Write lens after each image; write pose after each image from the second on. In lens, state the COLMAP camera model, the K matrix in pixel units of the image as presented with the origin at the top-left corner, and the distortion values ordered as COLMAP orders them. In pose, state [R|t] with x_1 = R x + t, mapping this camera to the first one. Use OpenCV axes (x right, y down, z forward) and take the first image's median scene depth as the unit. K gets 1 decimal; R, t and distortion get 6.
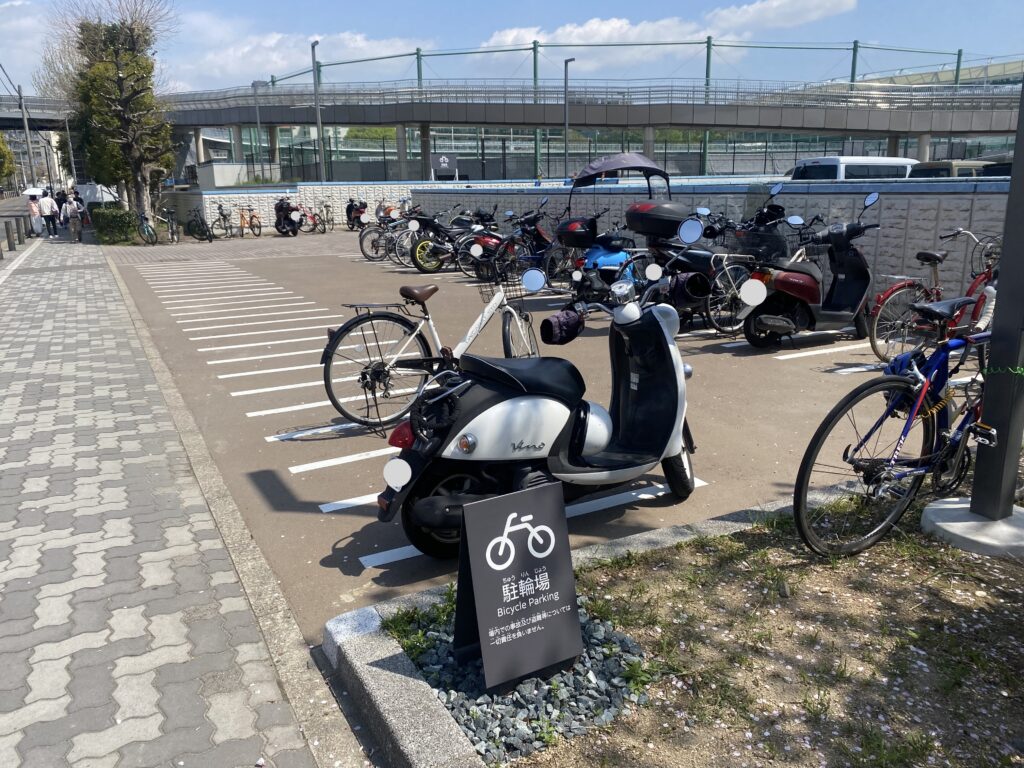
lens RADIAL K [[787.6, 0, 509.5], [0, 787.6, 367.9], [0, 0, 1]] dist [0.007056, 0.001459]
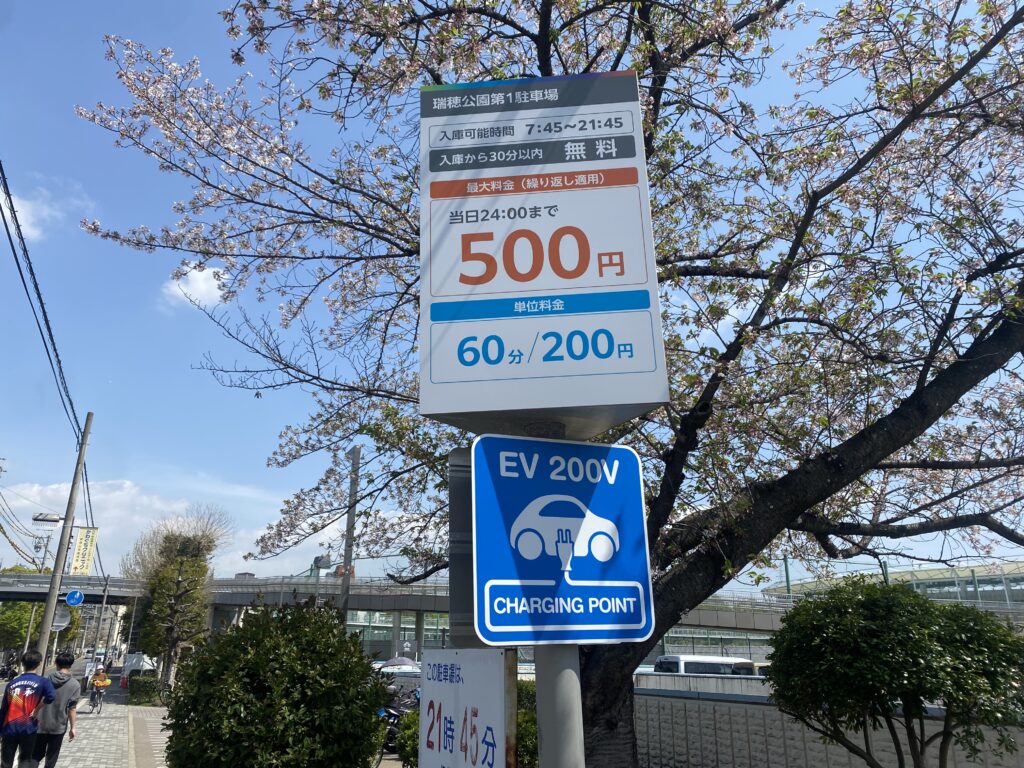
lens RADIAL K [[787.6, 0, 509.5], [0, 787.6, 367.9], [0, 0, 1]] dist [0.007056, 0.001459]
pose [[0.997400, 0.008419, -0.071567, 0.172011], [-0.046564, 0.833258, -0.550921, 0.060352], [0.054995, 0.552821, 0.831483, -0.312197]]
